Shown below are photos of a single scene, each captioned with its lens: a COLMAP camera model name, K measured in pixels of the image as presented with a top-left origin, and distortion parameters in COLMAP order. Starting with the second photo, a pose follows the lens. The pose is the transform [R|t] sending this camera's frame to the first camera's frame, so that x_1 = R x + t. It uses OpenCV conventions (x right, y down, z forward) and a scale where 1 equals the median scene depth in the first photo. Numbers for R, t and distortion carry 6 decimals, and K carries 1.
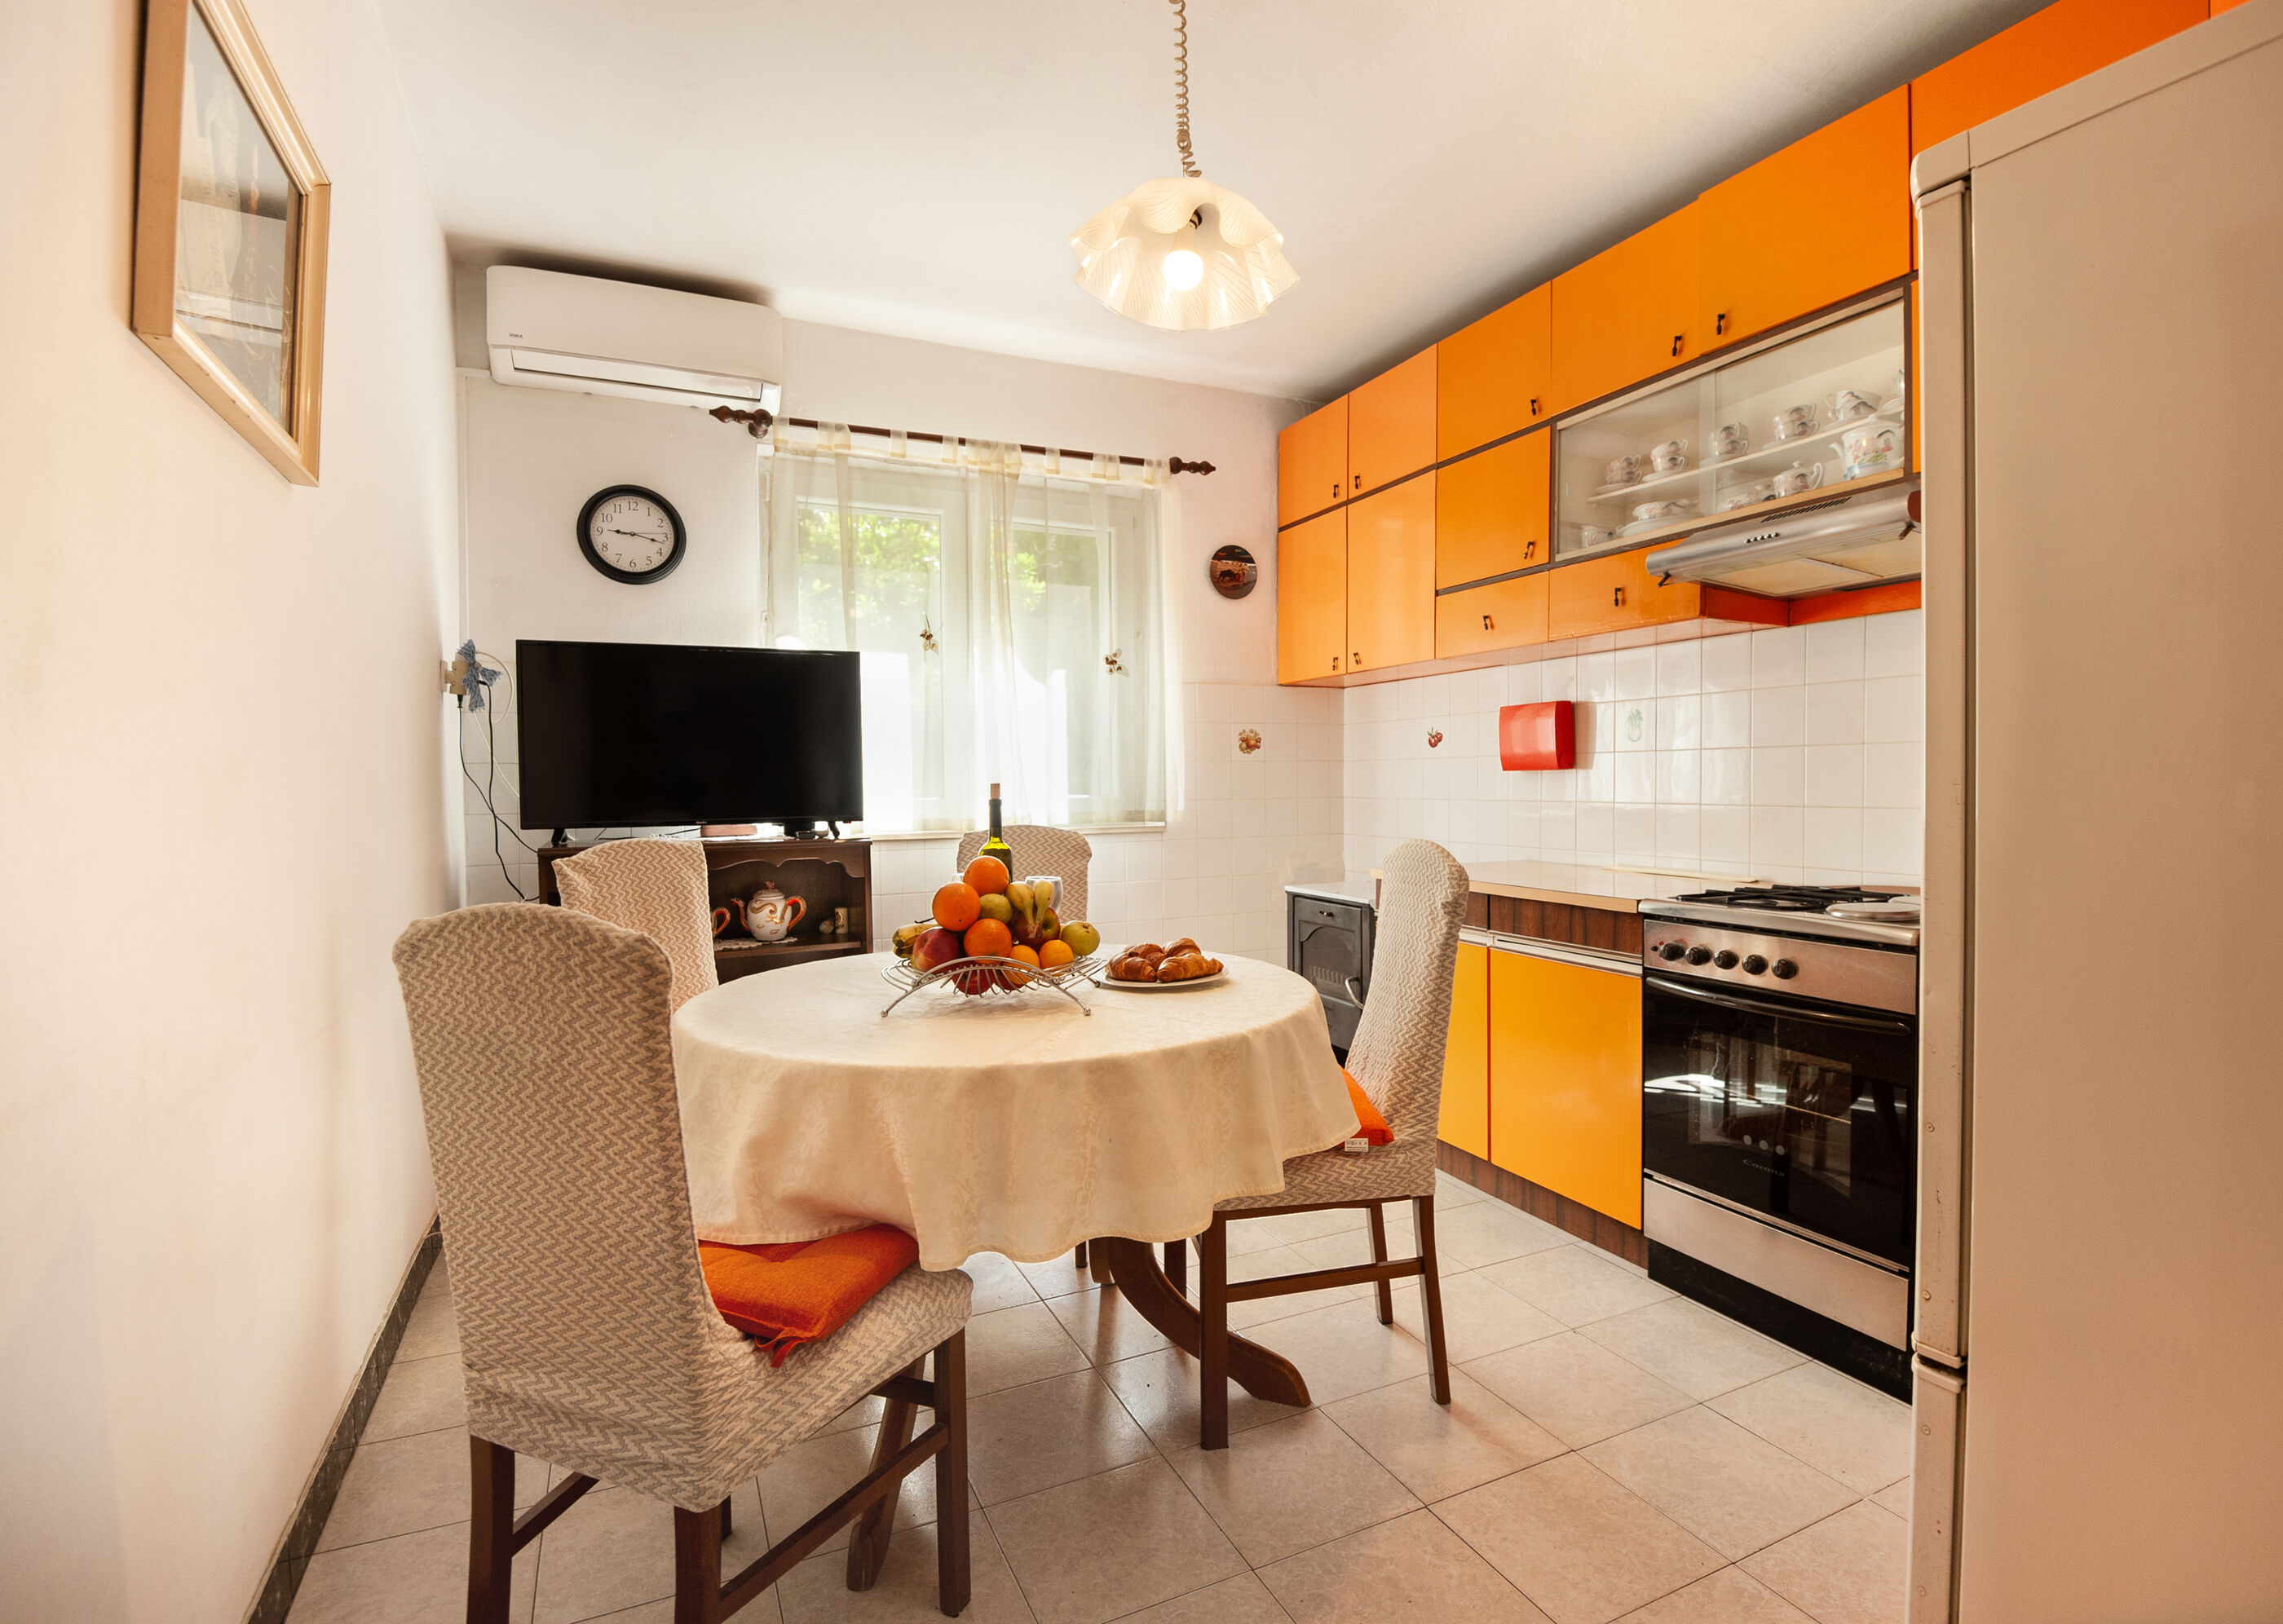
lens RADIAL K [[1109.0, 0, 1141.5], [0, 1109.0, 812.0], [0, 0, 1]] dist [0.000443, 0.000006]
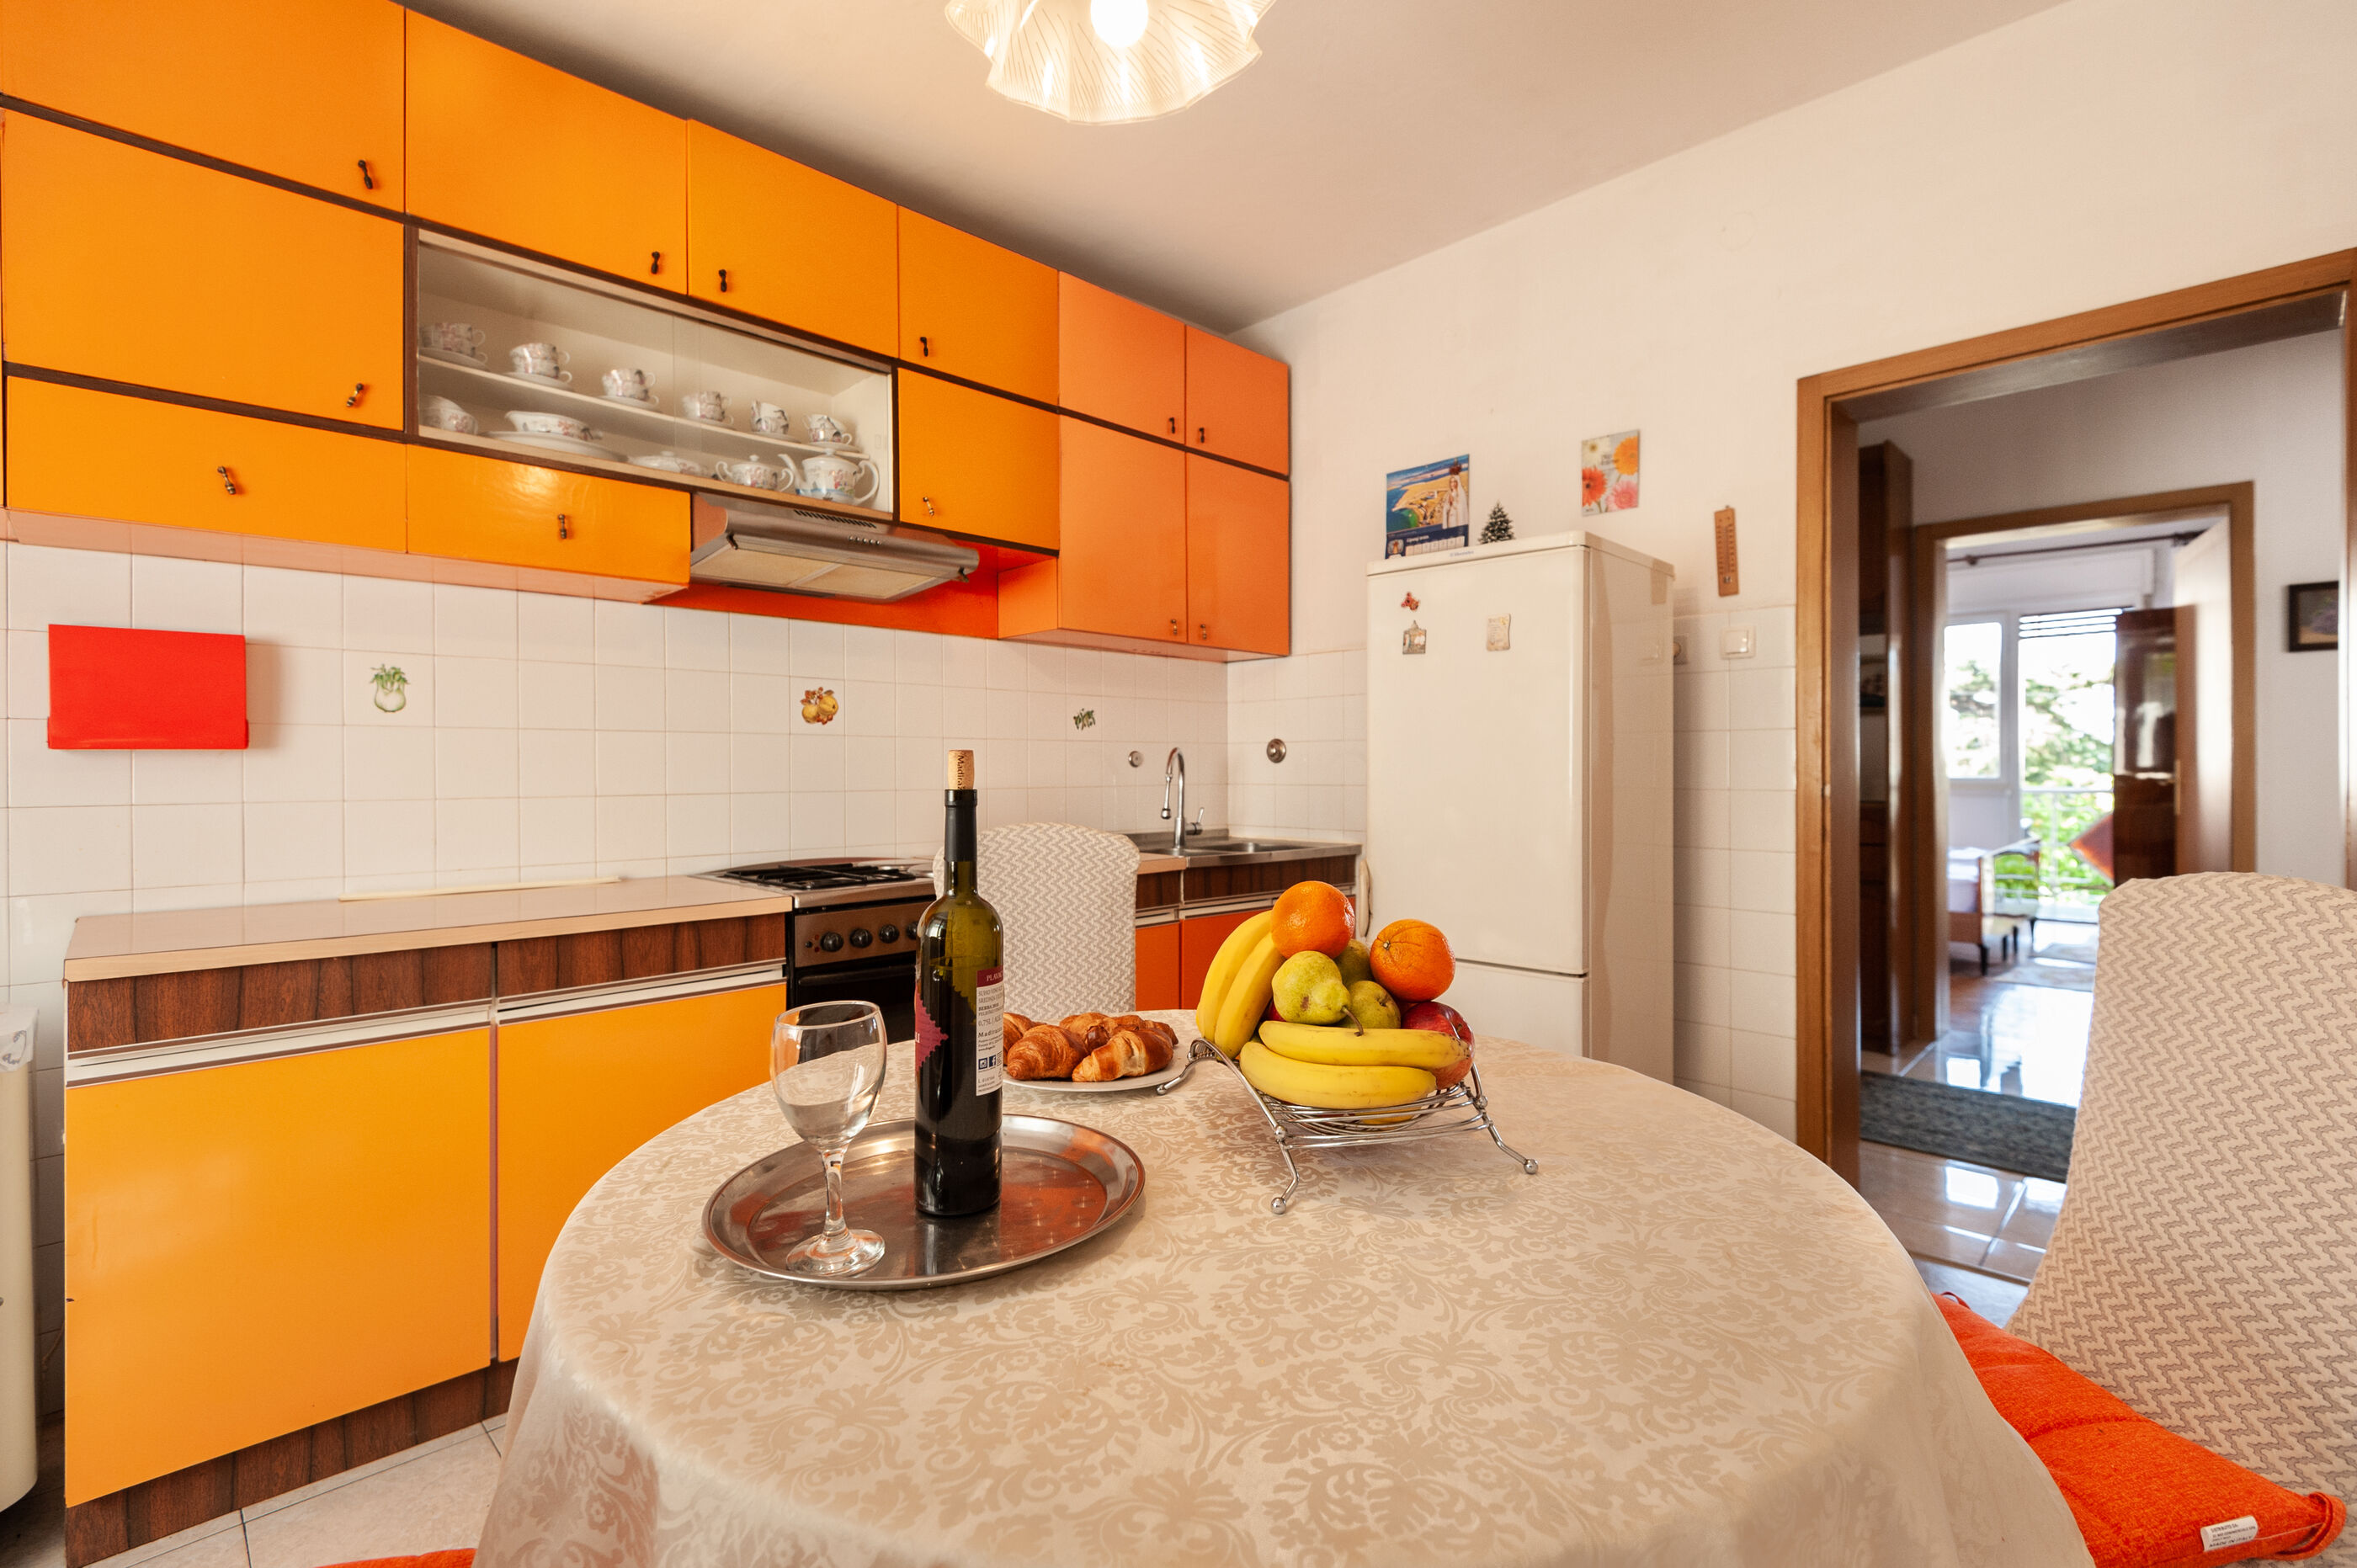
lens RADIAL K [[1047.7, 0, 1178.5], [0, 1047.7, 784.0], [0, 0, 1]] dist [-0.001646, -0.000097]
pose [[-0.312859, 0.002304, 0.949797, -0.364828], [0.022226, 0.999741, 0.004896, -0.010127], [-0.949540, 0.022642, -0.312829, 0.770861]]
